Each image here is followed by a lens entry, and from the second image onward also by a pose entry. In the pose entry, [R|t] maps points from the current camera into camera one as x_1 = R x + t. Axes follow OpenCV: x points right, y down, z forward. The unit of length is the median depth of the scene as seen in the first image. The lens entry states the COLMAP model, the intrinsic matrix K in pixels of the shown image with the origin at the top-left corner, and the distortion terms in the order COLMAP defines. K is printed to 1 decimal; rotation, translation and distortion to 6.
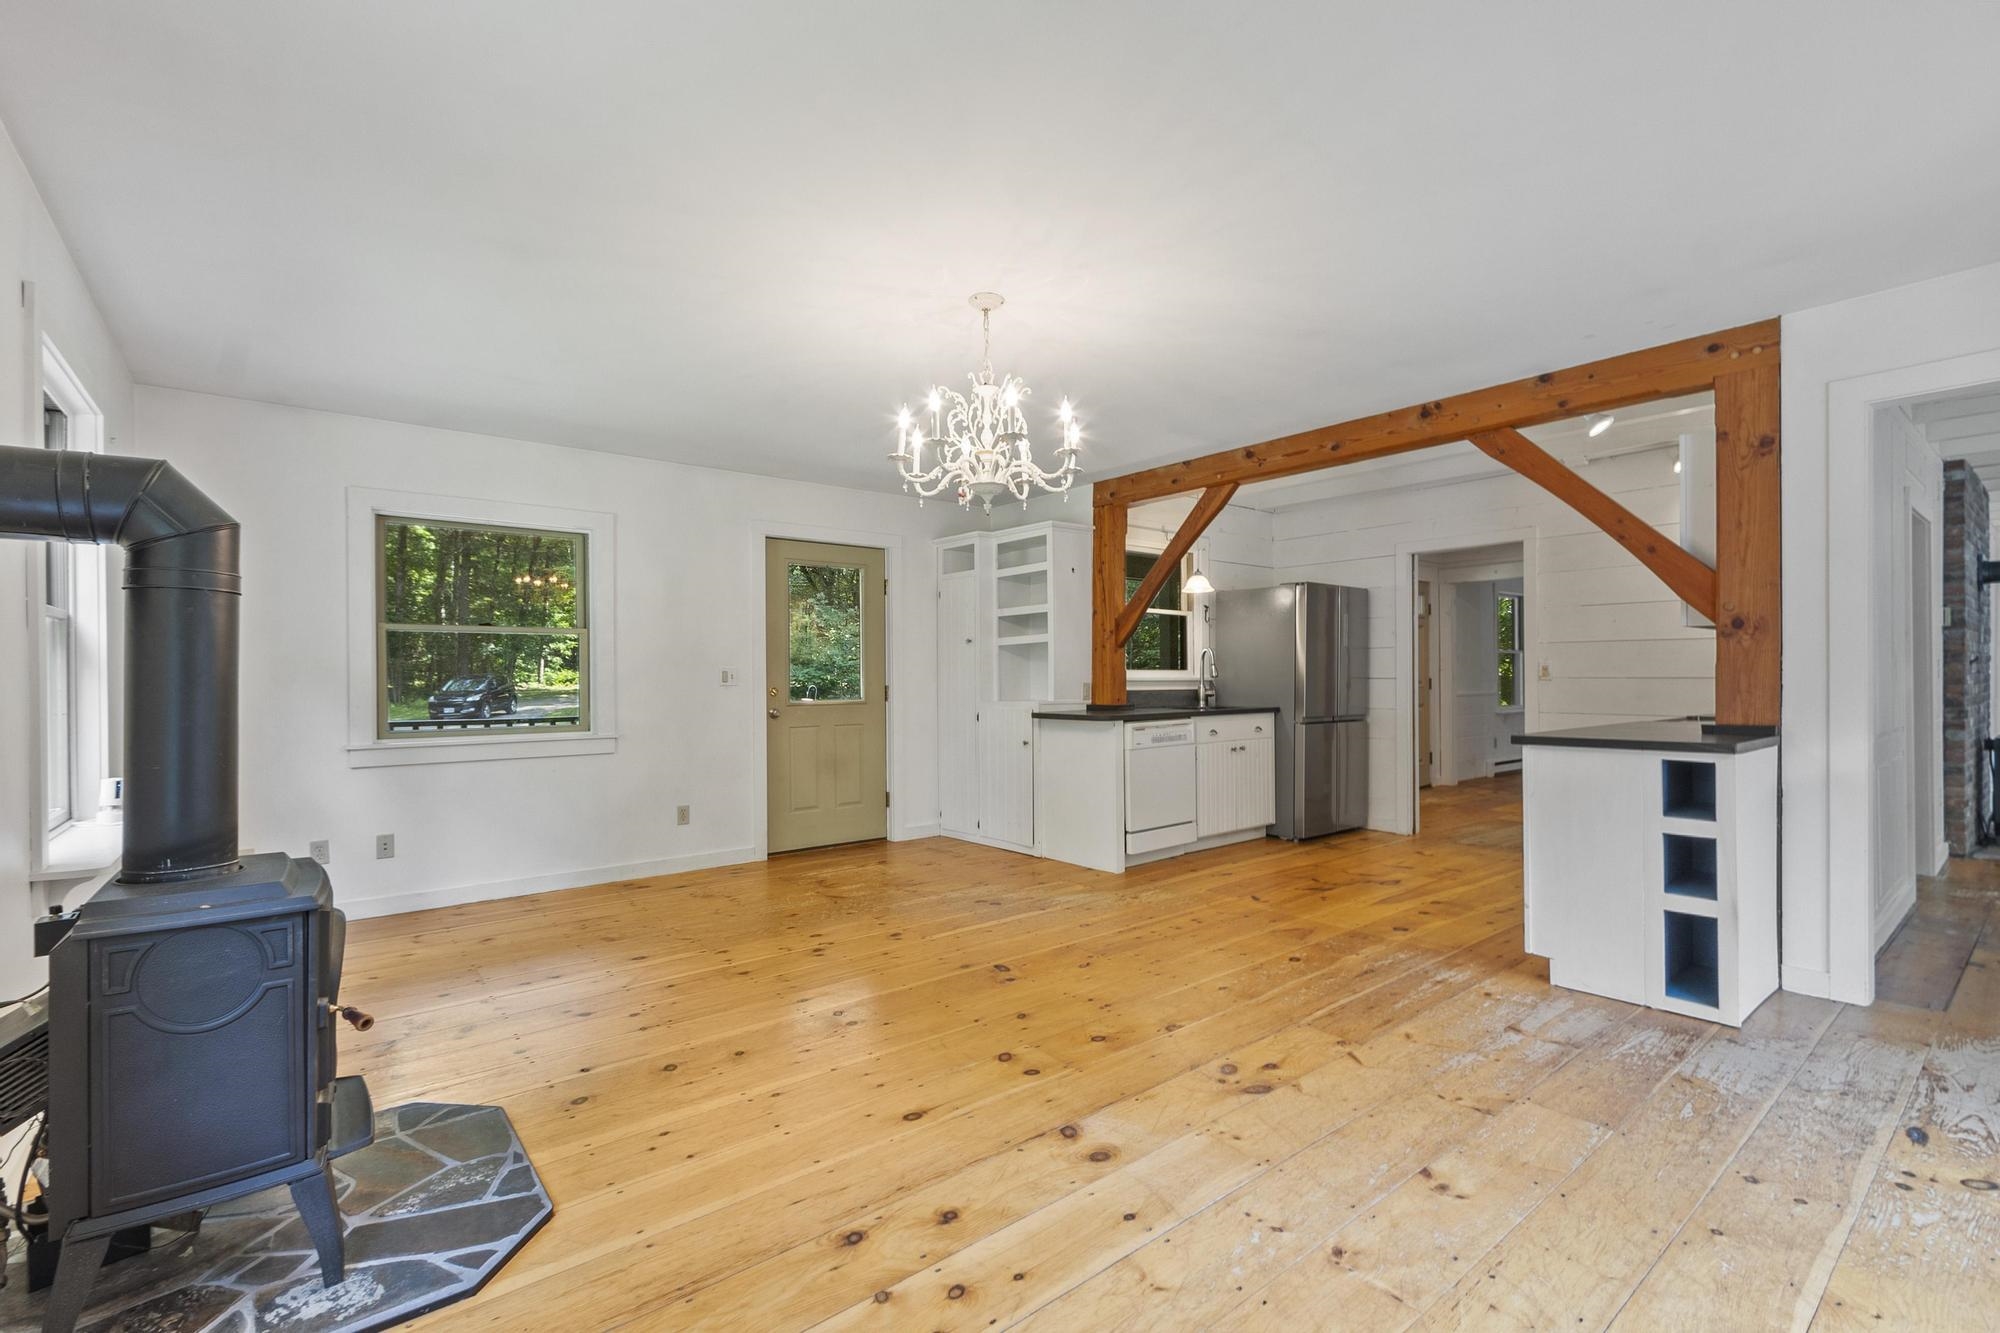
lens RADIAL K [[892.2, 0, 994.4], [0, 892.2, 675.6], [0, 0, 1]] dist [-0.003038, 0.000304]
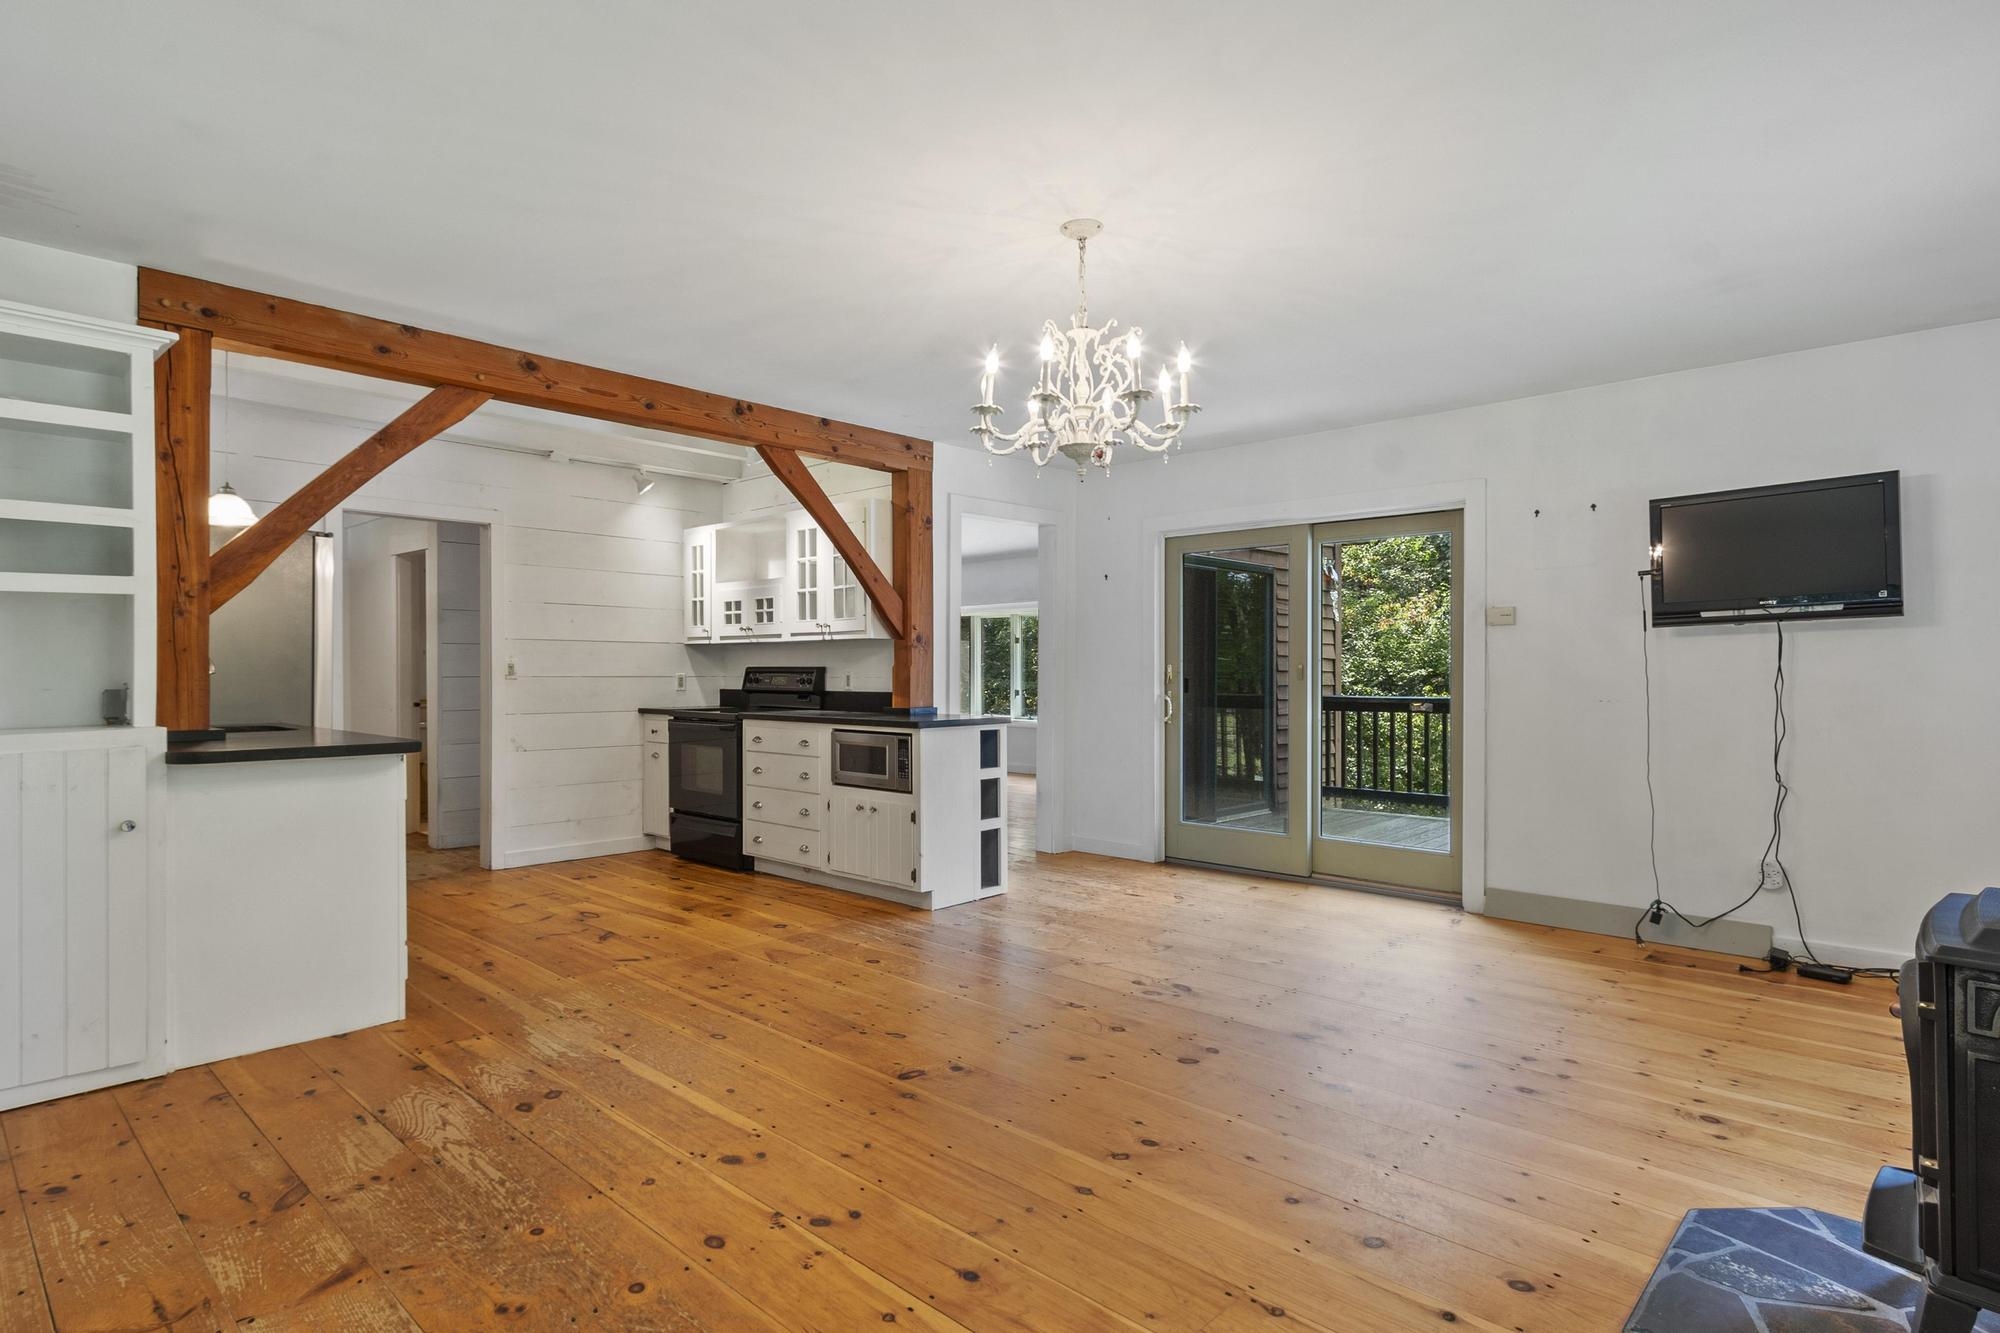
lens RADIAL K [[1035.9, 0, 995.2], [0, 1035.9, 670.2], [0, 0, 1]] dist [-0.001783, -0.000145]
pose [[-0.135489, 0.007537, 0.990750, -0.794691], [-0.000078, 0.999971, -0.007618, 0.005784], [-0.990779, -0.001109, -0.135484, 0.996405]]
